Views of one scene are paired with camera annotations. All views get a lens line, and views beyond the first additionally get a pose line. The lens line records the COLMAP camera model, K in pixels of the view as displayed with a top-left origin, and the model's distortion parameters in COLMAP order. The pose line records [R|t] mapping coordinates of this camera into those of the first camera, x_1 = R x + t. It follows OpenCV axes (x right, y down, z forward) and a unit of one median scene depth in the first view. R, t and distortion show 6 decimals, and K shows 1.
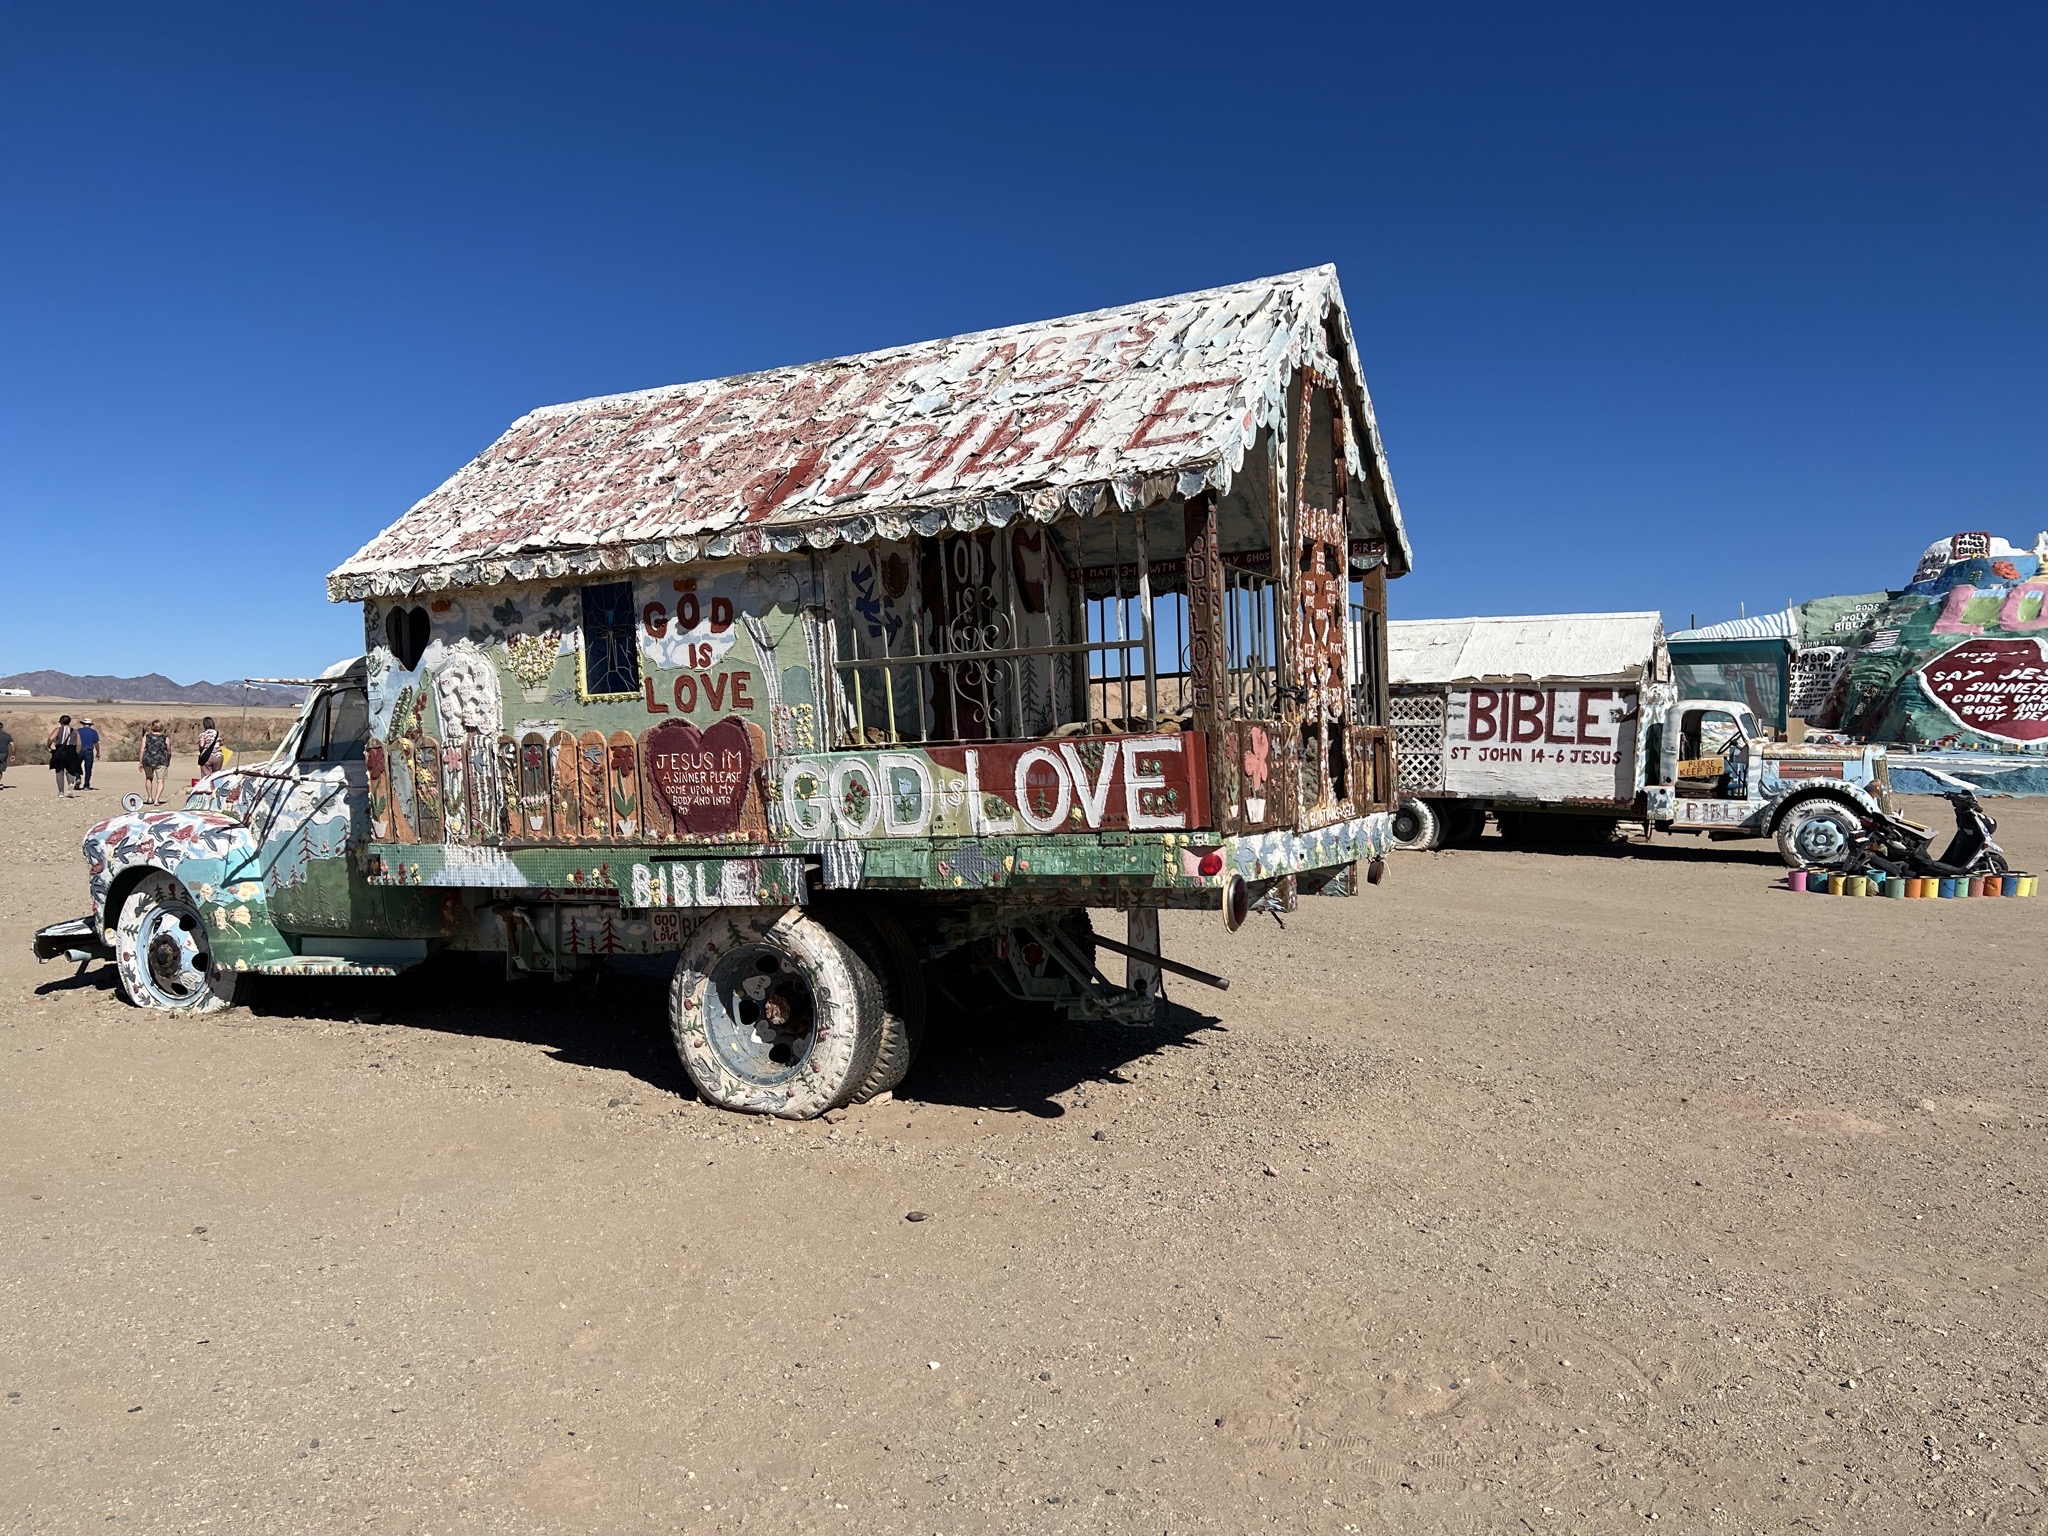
lens RADIAL K [[1484.8, 0, 1058.0], [0, 1484.8, 797.6], [0, 0, 1]] dist [0.059244, -0.059326]
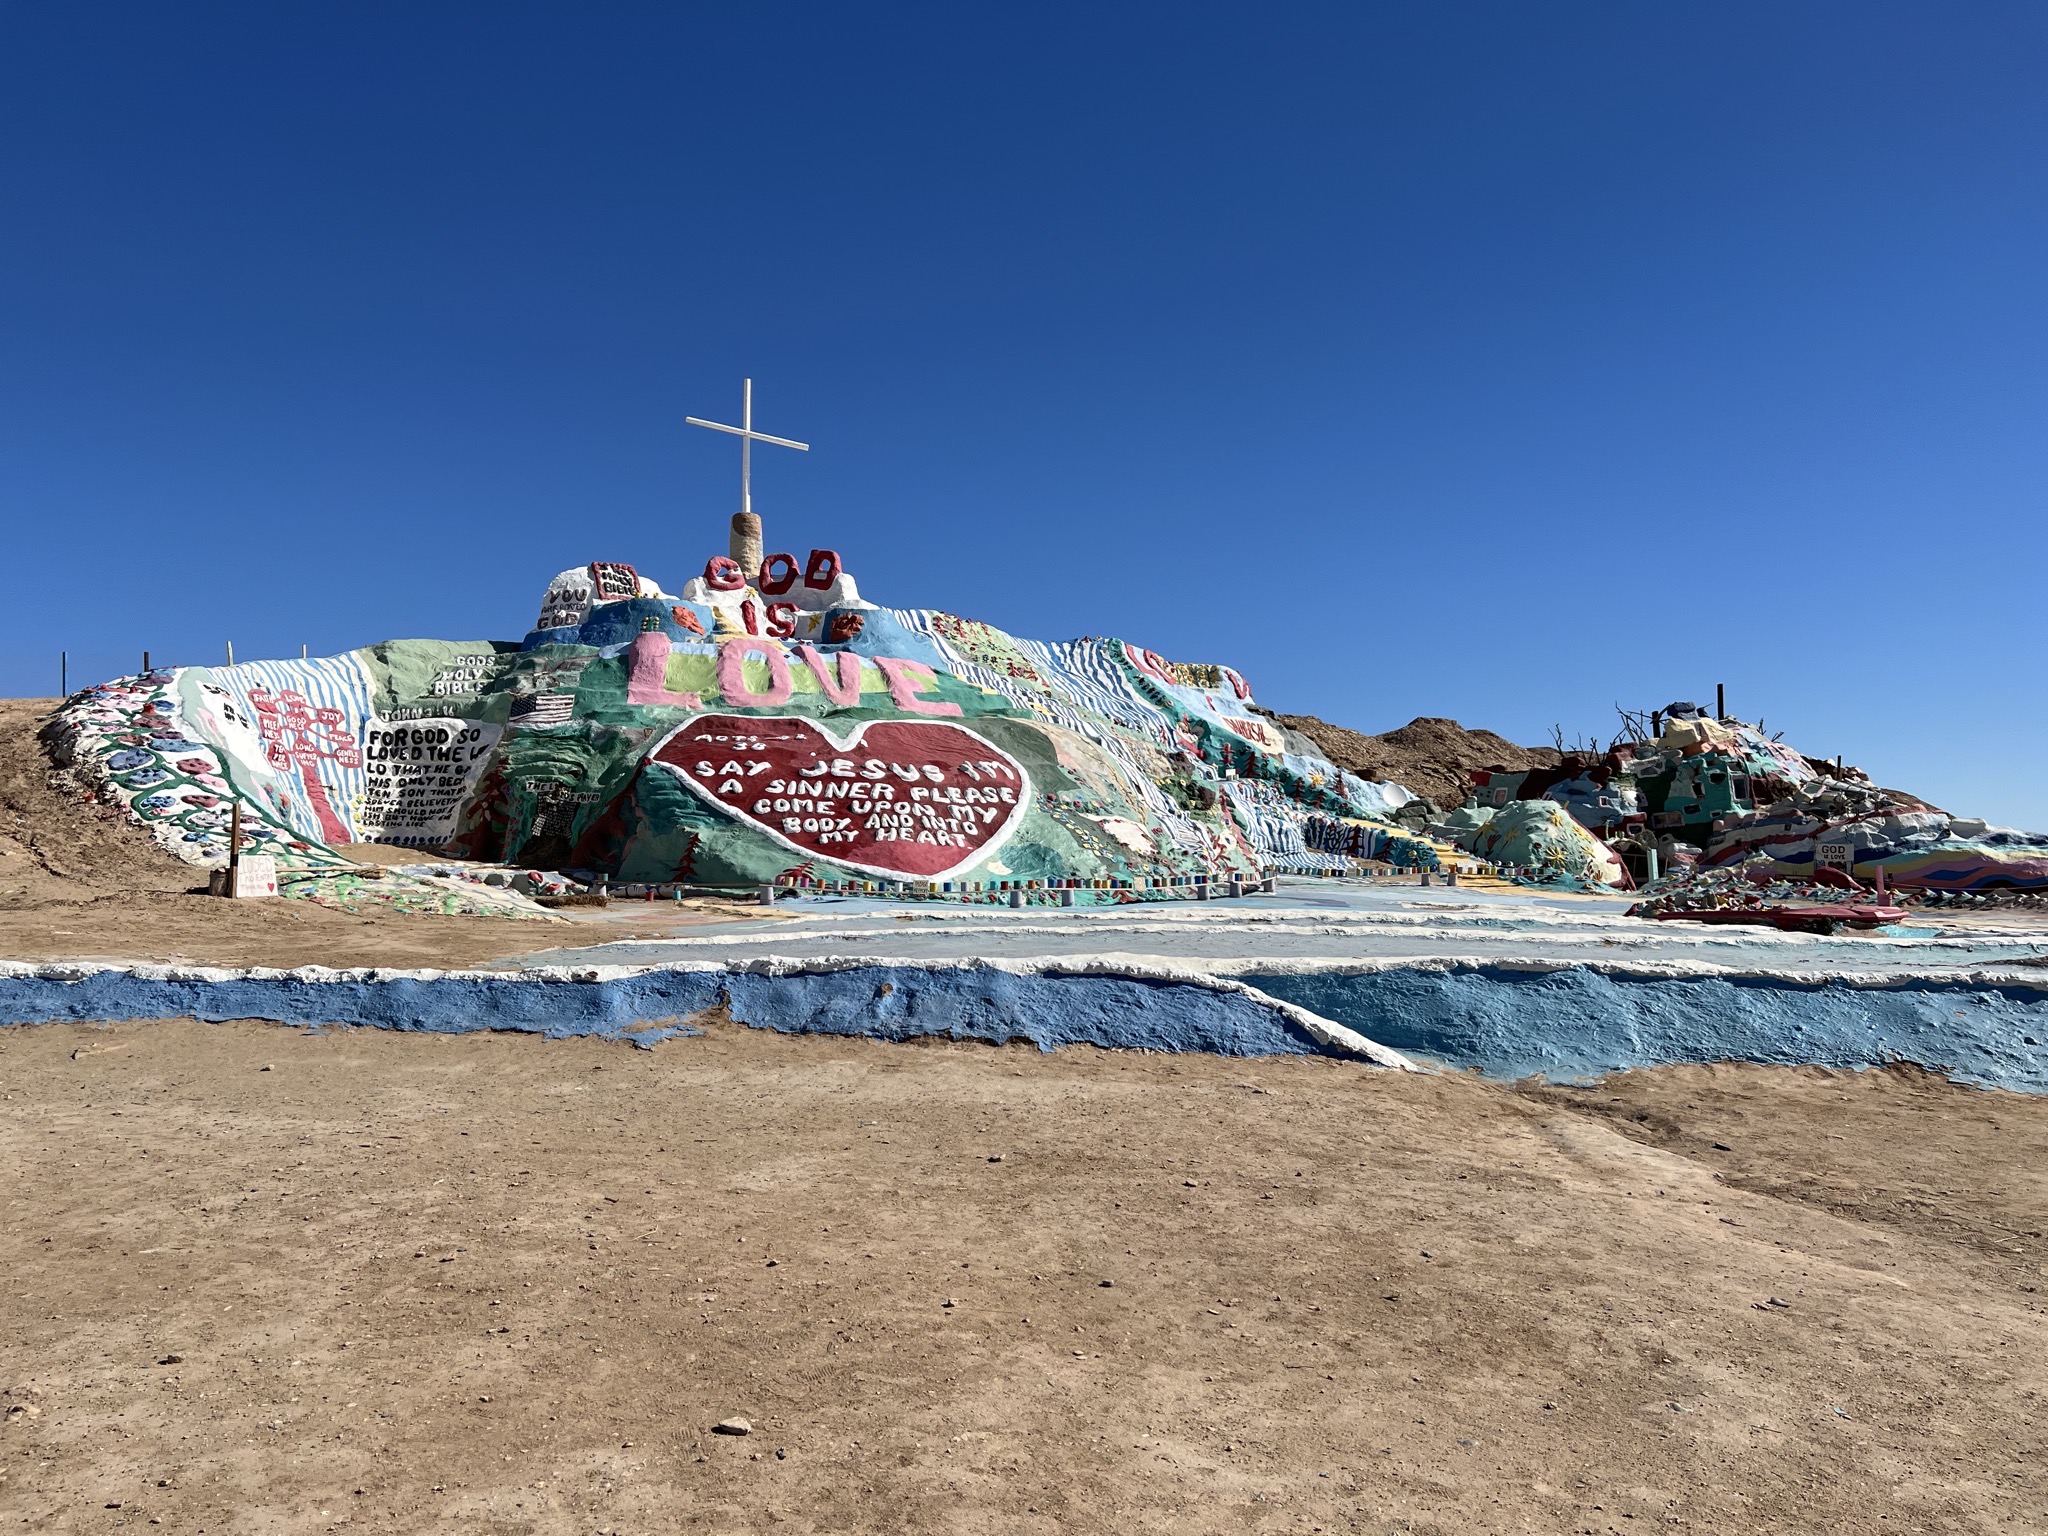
lens RADIAL K [[1484.8, 0, 1058.0], [0, 1484.8, 797.6], [0, 0, 1]] dist [0.059244, -0.059326]
pose [[0.471881, 0.021184, 0.881408, 0.123709], [0.054473, 0.997101, -0.053129, -0.027952], [-0.879978, 0.073084, 0.469359, 0.548989]]
